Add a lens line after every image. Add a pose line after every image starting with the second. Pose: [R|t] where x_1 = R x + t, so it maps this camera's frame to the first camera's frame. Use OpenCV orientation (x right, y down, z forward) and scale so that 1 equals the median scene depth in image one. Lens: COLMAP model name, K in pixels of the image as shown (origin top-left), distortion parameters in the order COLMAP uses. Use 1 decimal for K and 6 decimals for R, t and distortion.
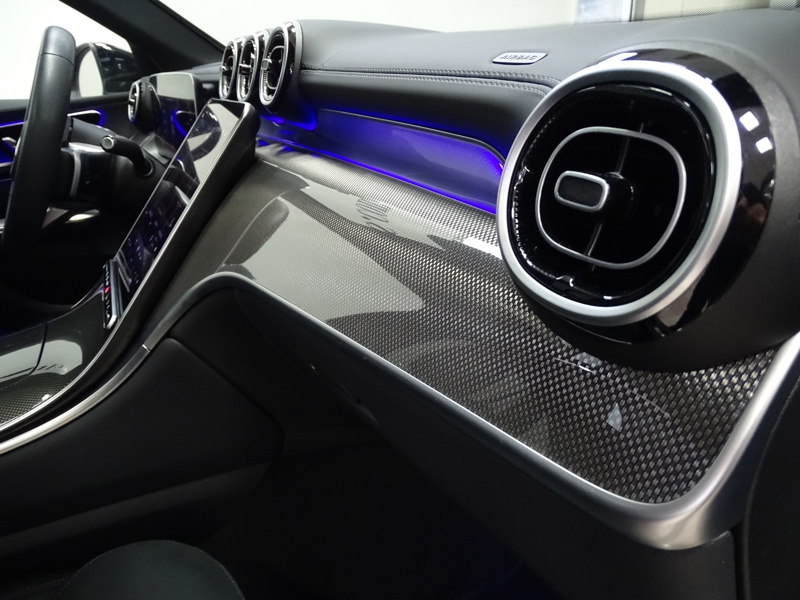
lens RADIAL K [[568.0, 0, 400.0], [0, 568.0, 300.0], [0, 0, 1]] dist [-0.000349, -0.002779]
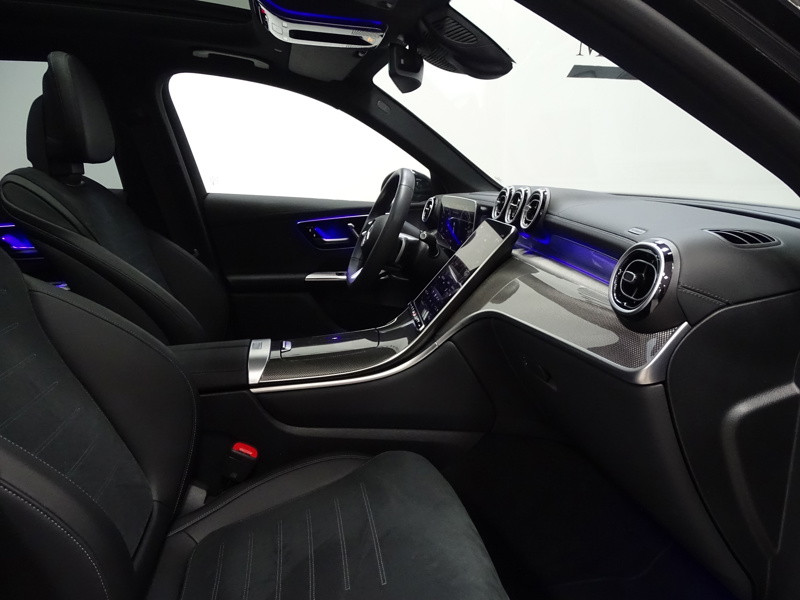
lens RADIAL K [[568.0, 0, 400.0], [0, 568.0, 300.0], [0, 0, 1]] dist [-0.000349, -0.002779]
pose [[0.923018, 0.153615, -0.352762, 0.080686], [-0.211556, 0.968434, -0.131829, 0.206784], [0.321376, 0.196309, 0.926380, -0.780237]]
